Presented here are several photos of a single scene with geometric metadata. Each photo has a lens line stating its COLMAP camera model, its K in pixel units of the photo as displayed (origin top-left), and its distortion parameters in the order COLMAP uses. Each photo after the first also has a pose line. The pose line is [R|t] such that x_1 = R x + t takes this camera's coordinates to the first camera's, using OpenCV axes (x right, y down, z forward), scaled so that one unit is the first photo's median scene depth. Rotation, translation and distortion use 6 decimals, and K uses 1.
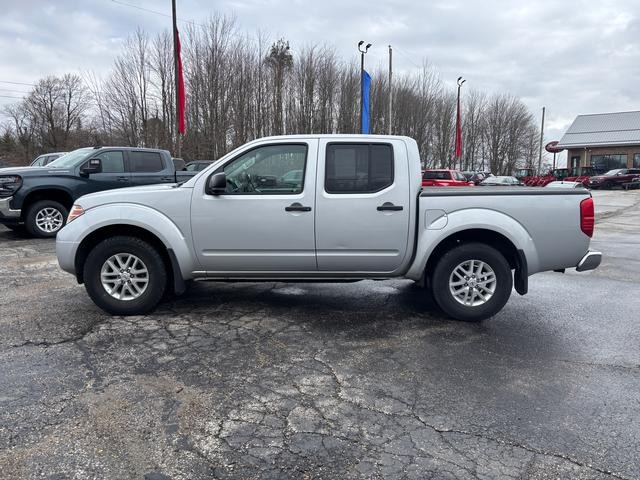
lens RADIAL K [[501.5, 0, 320.0], [0, 501.5, 240.0], [0, 0, 1]] dist [-0.003206, -0.001948]
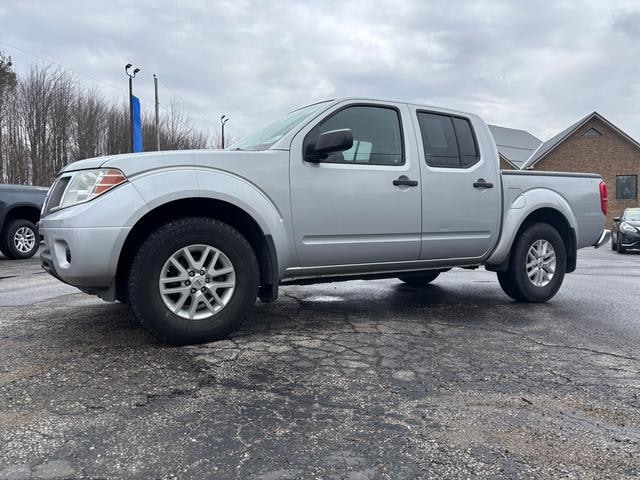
lens RADIAL K [[504.2, 0, 328.5], [0, 504.2, 239.7], [0, 0, 1]] dist [0.006534, 0.007351]
pose [[0.862470, -0.031330, 0.505137, -0.569317], [0.074123, 0.995139, -0.064836, 0.074007], [-0.500650, 0.093362, 0.860600, 0.358016]]
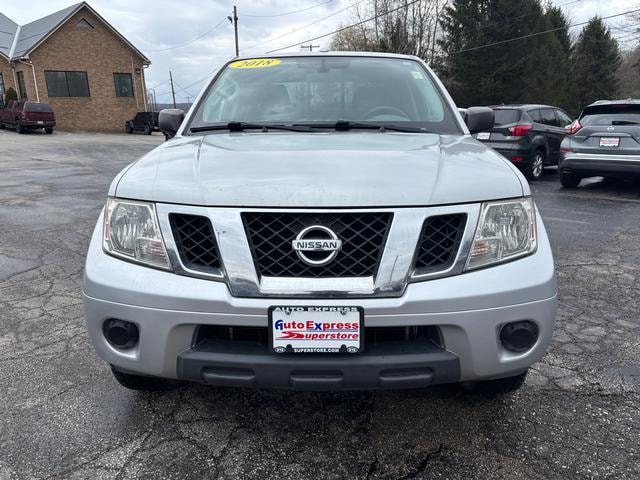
lens RADIAL K [[501.5, 0, 320.0], [0, 501.5, 240.0], [0, 0, 1]] dist [-0.003206, -0.001948]
pose [[0.017603, -0.270768, 0.962484, -0.884977], [0.129858, 0.955099, 0.266315, -0.164988], [-0.991376, 0.120299, 0.051974, 1.153654]]
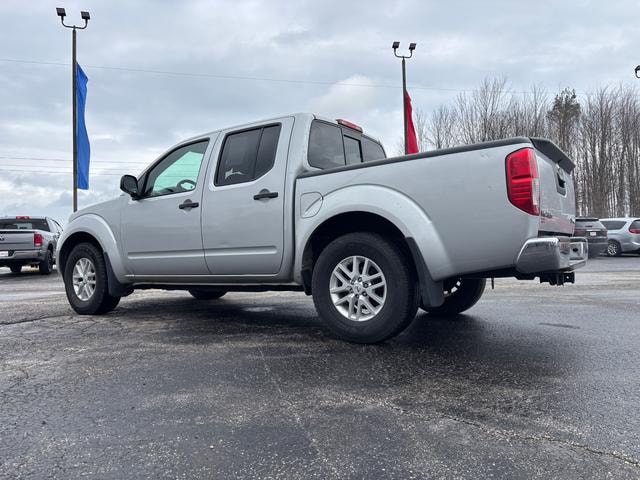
lens RADIAL K [[501.5, 0, 320.0], [0, 501.5, 240.0], [0, 0, 1]] dist [-0.003206, -0.001948]
pose [[0.828826, -0.045606, -0.557644, 0.673615], [-0.032536, 0.991057, -0.129410, 0.113587], [0.558559, 0.125402, 0.819930, 0.375403]]
